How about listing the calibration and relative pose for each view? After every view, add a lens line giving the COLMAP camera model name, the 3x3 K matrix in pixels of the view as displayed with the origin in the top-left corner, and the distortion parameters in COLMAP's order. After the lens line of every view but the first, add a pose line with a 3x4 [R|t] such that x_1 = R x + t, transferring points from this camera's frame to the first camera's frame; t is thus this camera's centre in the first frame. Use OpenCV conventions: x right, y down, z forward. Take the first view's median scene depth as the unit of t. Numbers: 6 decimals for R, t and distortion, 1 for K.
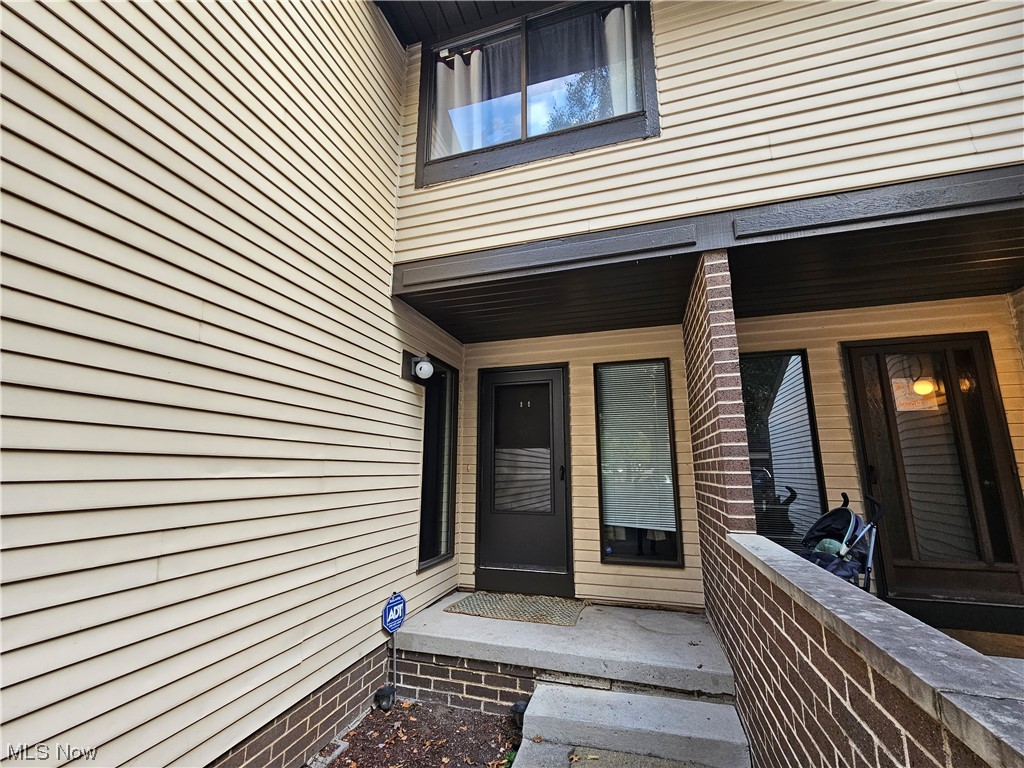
lens RADIAL K [[413.6, 0, 513.8], [0, 413.6, 390.6], [0, 0, 1]] dist [-0.000147, -0.000167]
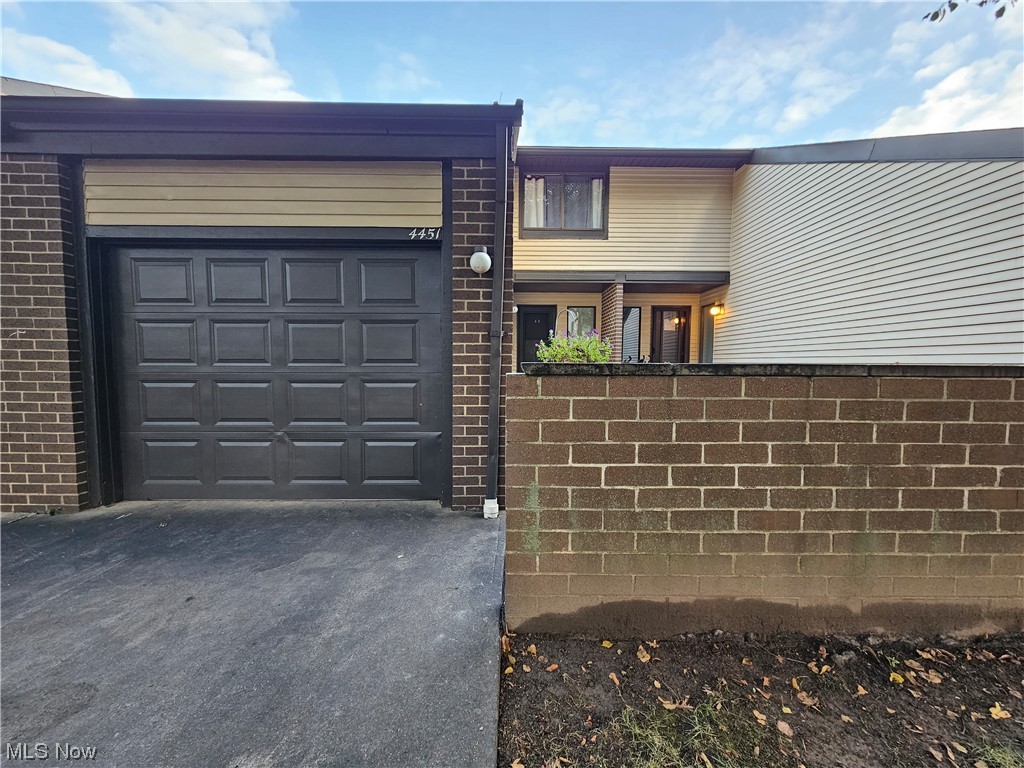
lens RADIAL K [[413.6, 0, 513.8], [0, 413.6, 390.6], [0, 0, 1]] dist [-0.000147, -0.000167]
pose [[0.955464, -0.016706, 0.294633, -1.021777], [-0.060564, 0.966044, 0.251179, -0.214857], [-0.288825, -0.257836, 0.922009, -1.583126]]
